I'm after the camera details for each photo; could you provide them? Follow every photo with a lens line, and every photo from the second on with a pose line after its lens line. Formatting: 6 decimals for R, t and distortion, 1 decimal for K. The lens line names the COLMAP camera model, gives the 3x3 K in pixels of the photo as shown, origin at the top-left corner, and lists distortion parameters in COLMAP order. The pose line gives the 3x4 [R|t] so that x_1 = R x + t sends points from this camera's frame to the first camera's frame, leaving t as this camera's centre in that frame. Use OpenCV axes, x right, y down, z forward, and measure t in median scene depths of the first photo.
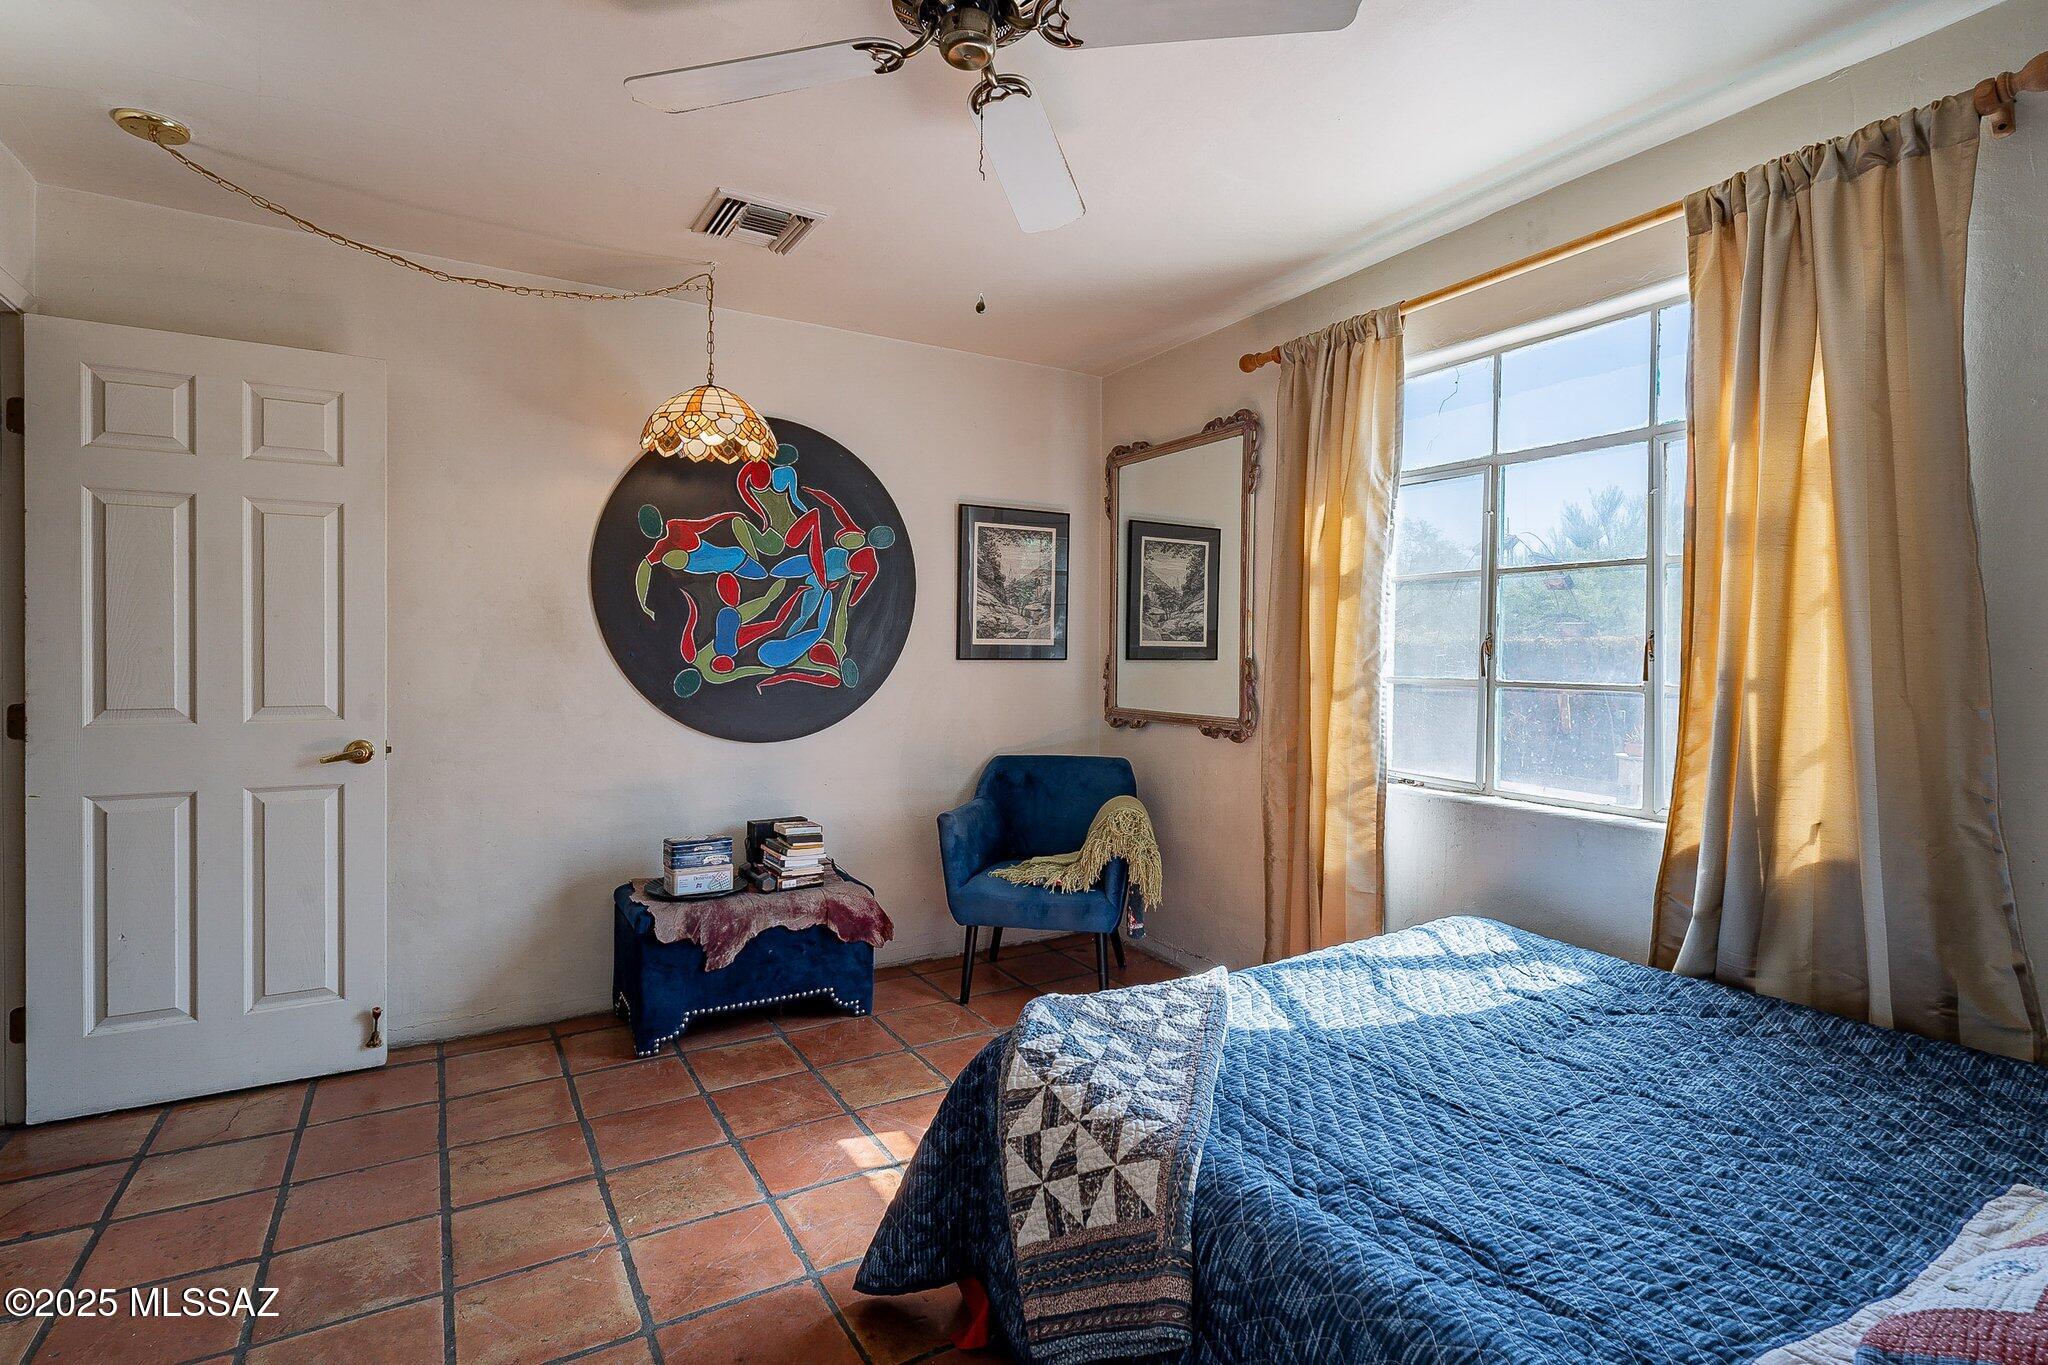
lens RADIAL K [[985.8, 0, 1021.2], [0, 985.8, 670.5], [0, 0, 1]] dist [-0.000657, -0.000110]
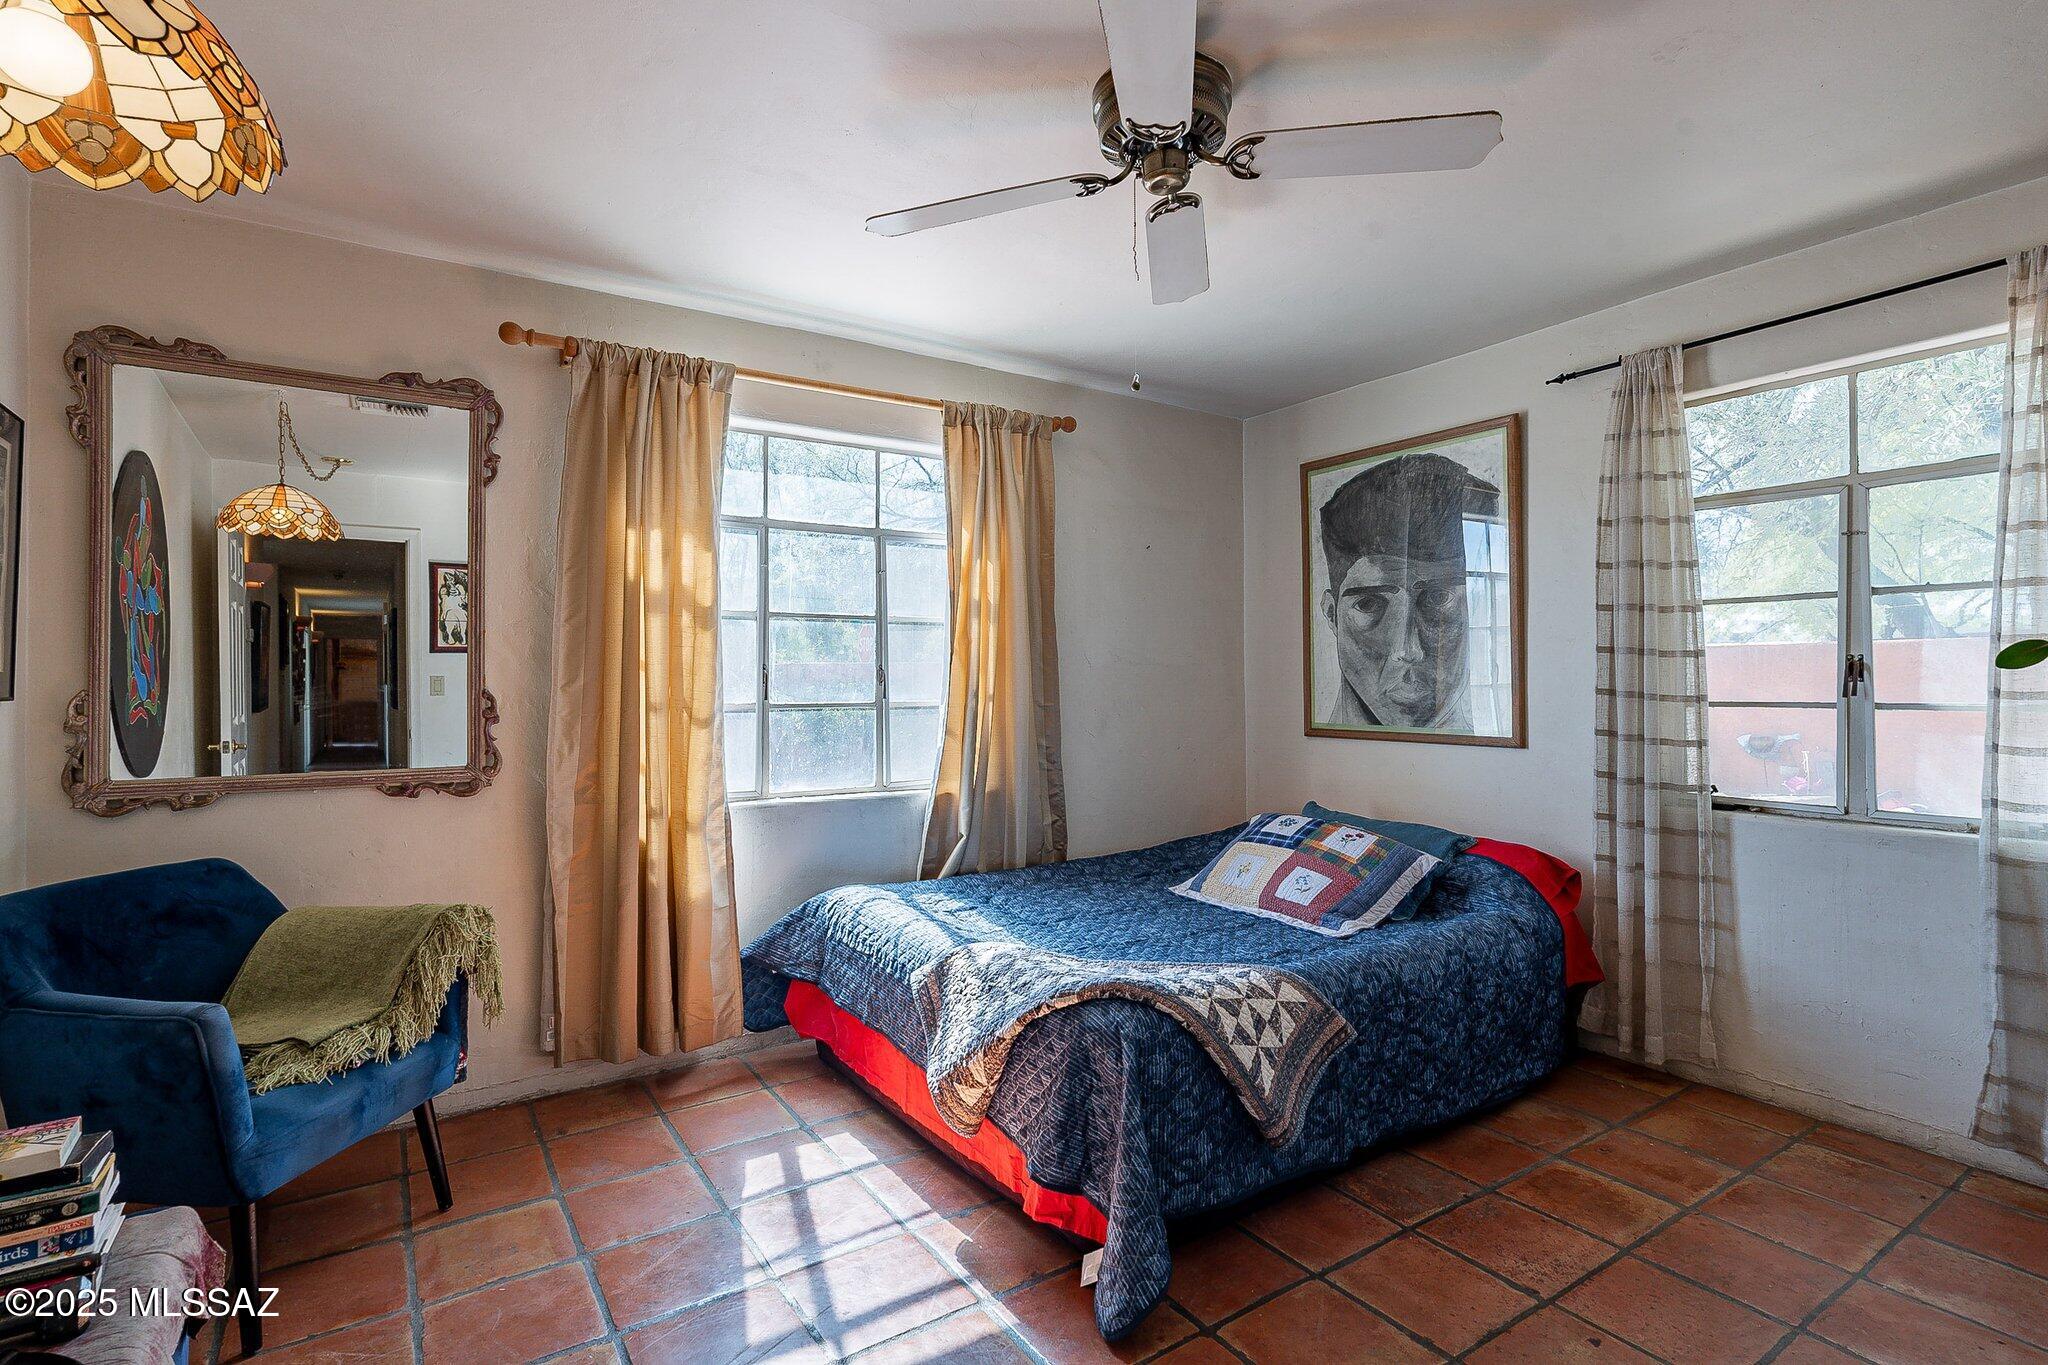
lens RADIAL K [[985.8, 0, 1022.4], [0, 985.8, 680.0], [0, 0, 1]] dist [-0.000657, -0.000110]
pose [[-0.049883, -0.008838, 0.998716, -0.797105], [0.020146, 0.999748, 0.009853, -0.025854], [-0.998552, 0.020611, -0.049692, 0.791673]]
